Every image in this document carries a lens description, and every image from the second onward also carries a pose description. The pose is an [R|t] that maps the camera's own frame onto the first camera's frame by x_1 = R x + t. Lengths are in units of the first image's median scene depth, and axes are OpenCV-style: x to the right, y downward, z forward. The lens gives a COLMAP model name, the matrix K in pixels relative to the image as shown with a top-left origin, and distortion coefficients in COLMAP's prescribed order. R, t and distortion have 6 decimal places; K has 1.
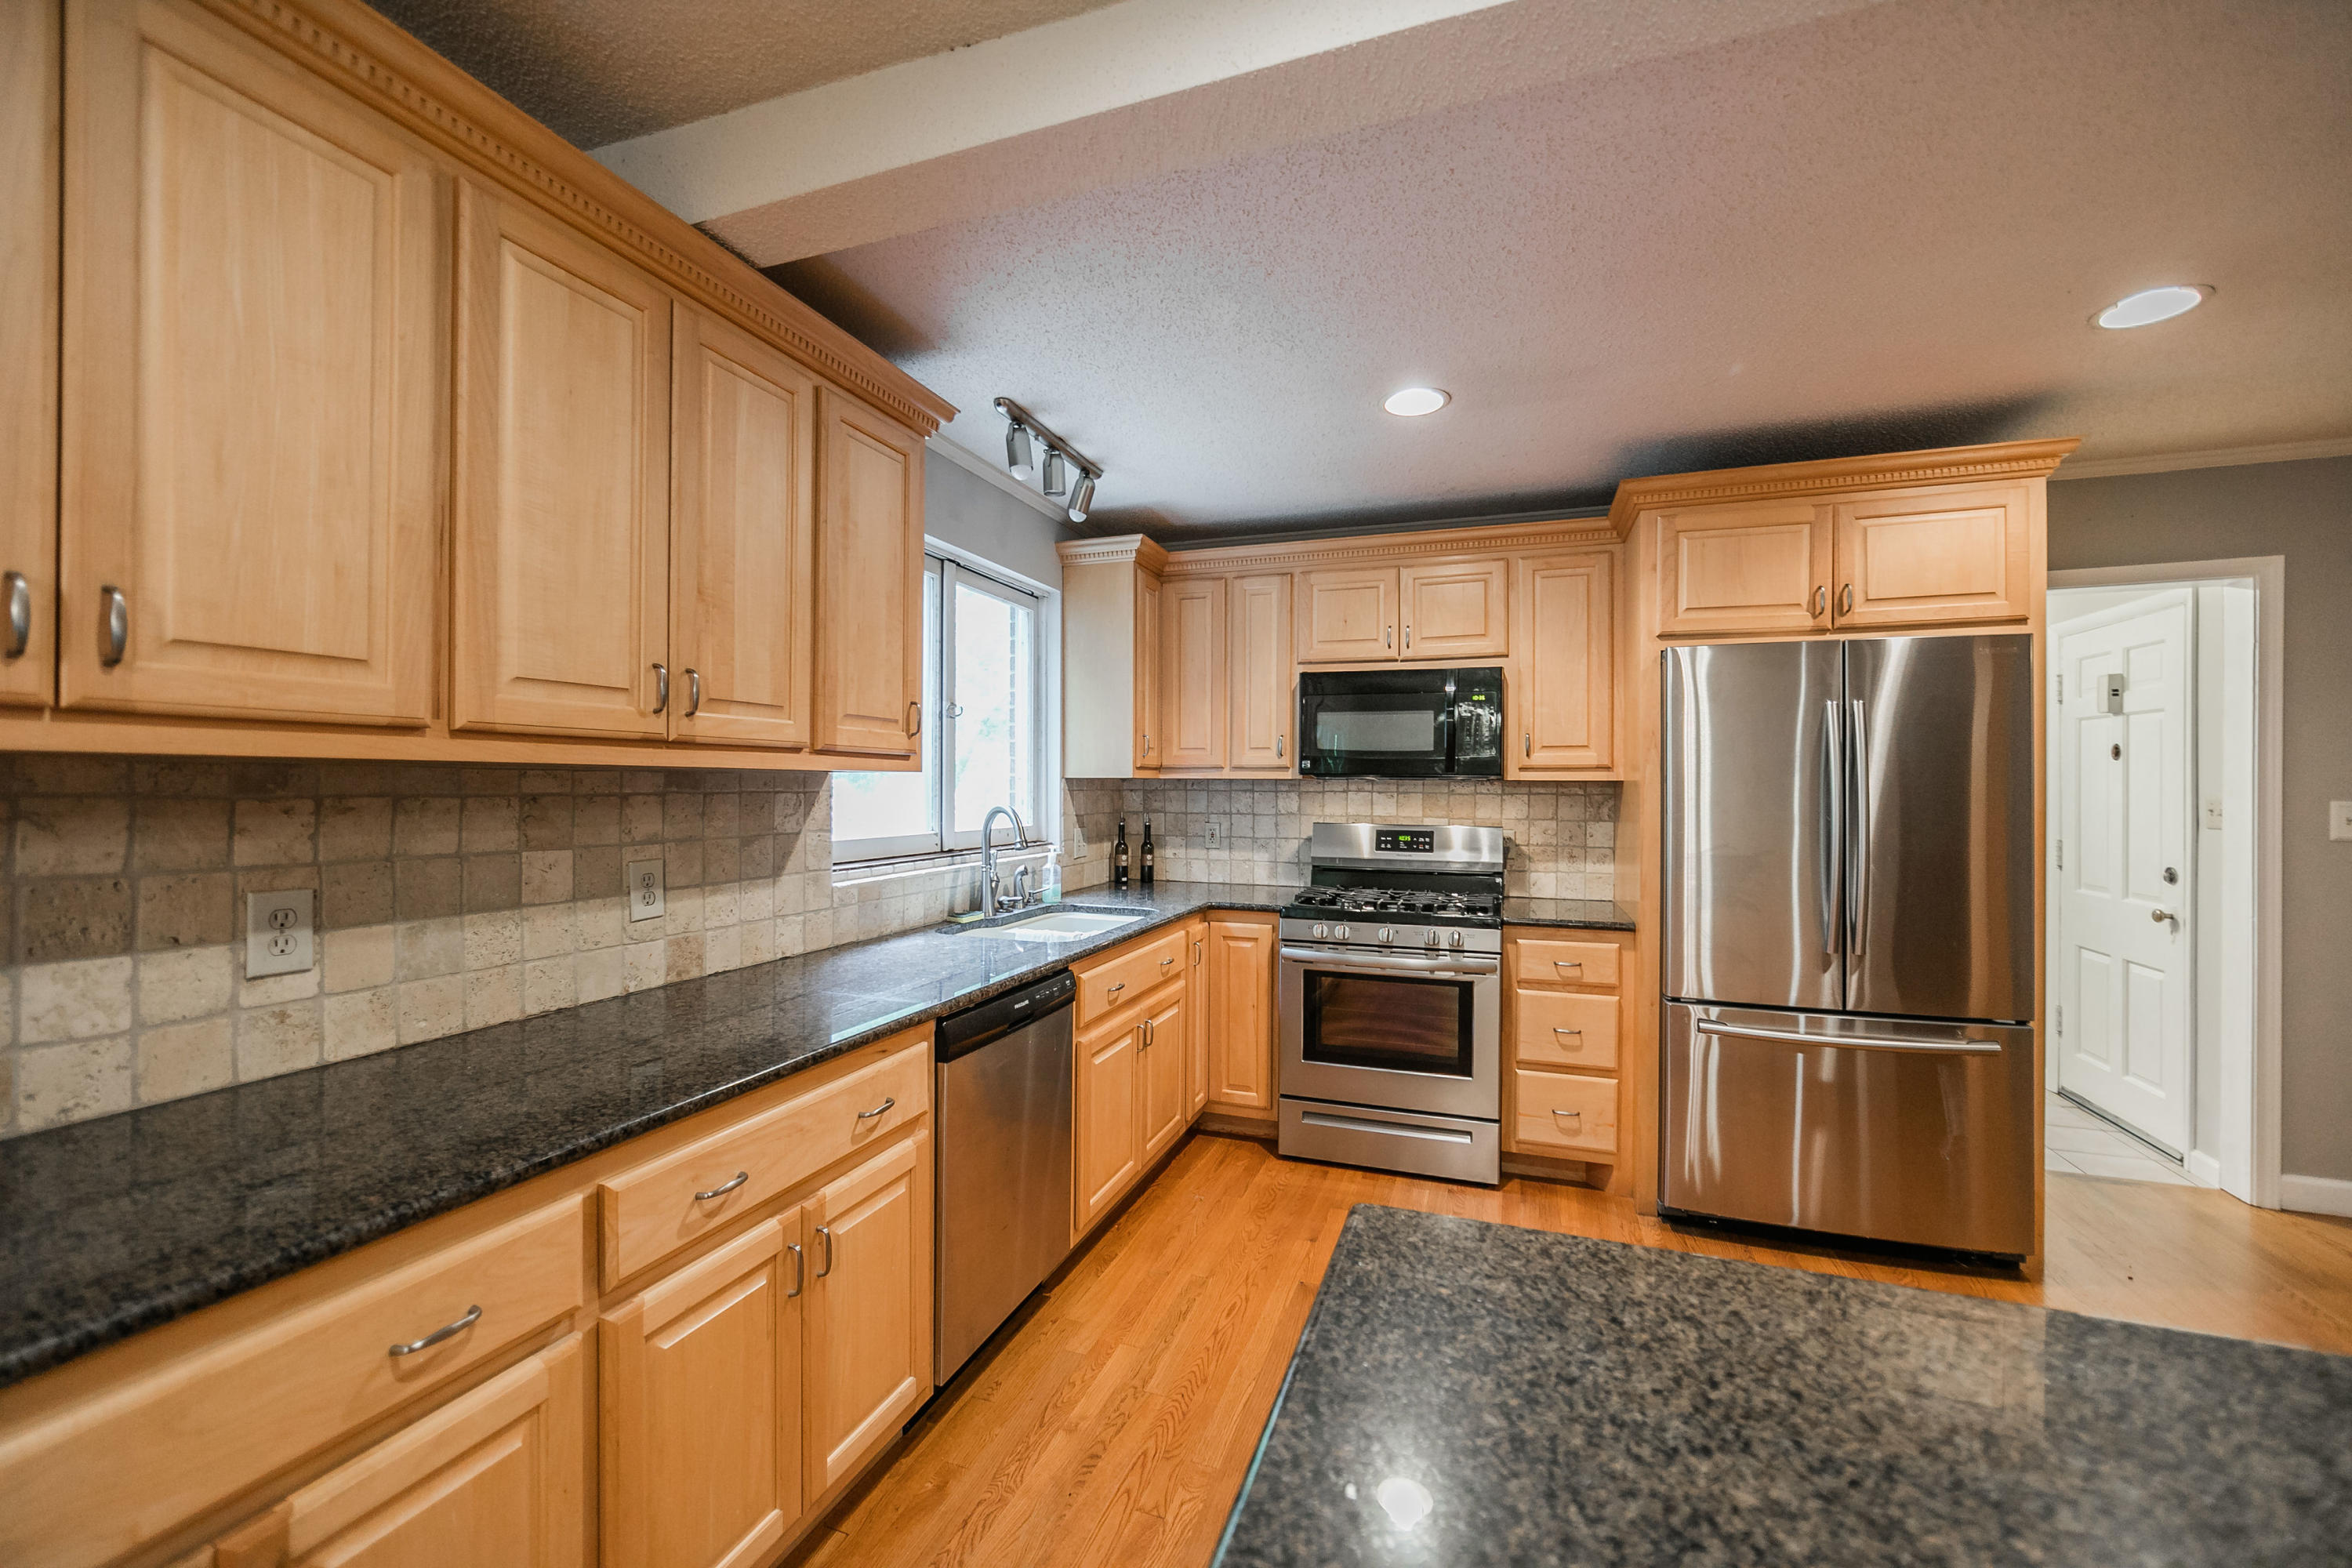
lens RADIAL K [[903.8, 0, 1180.3], [0, 903.8, 786.8], [0, 0, 1]] dist [-0.011353, 0.003155]
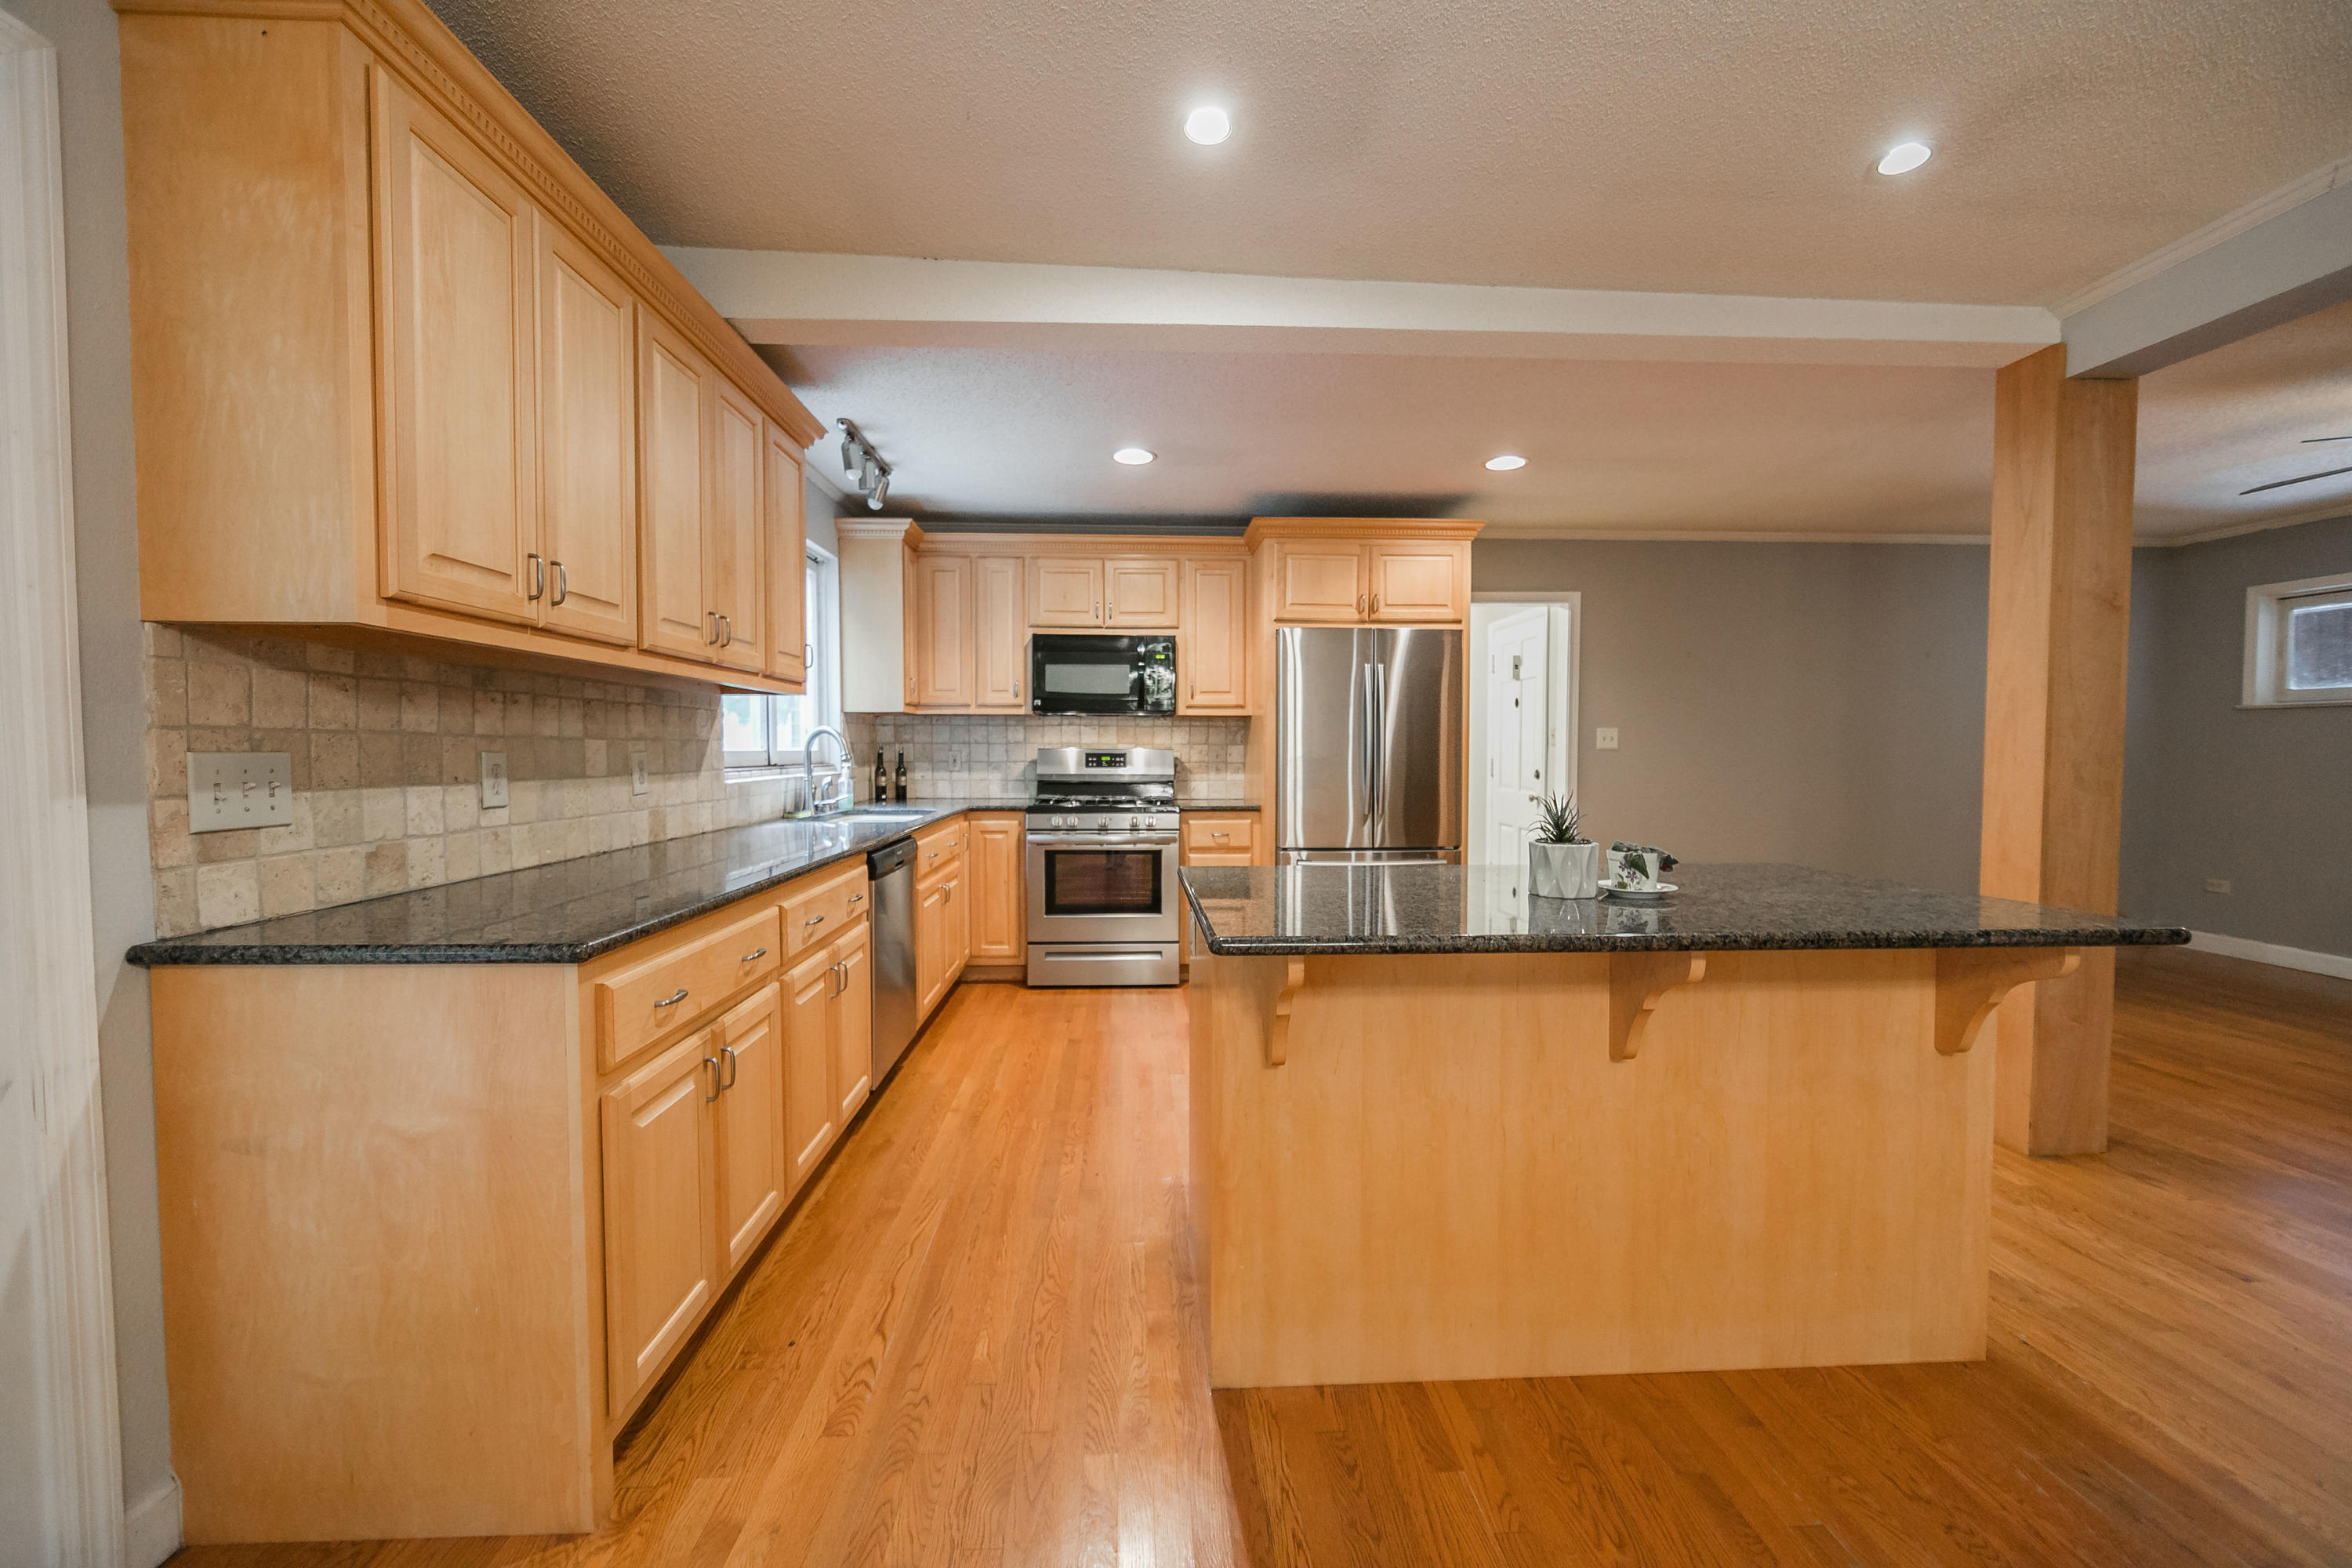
lens RADIAL K [[903.8, 0, 1148.0], [0, 903.8, 780.1], [0, 0, 1]] dist [-0.011353, 0.003155]
pose [[0.930741, -0.016601, 0.365303, -0.278341], [0.003626, 0.999339, 0.036175, 0.058630], [-0.365662, -0.032345, 0.930186, -0.429712]]
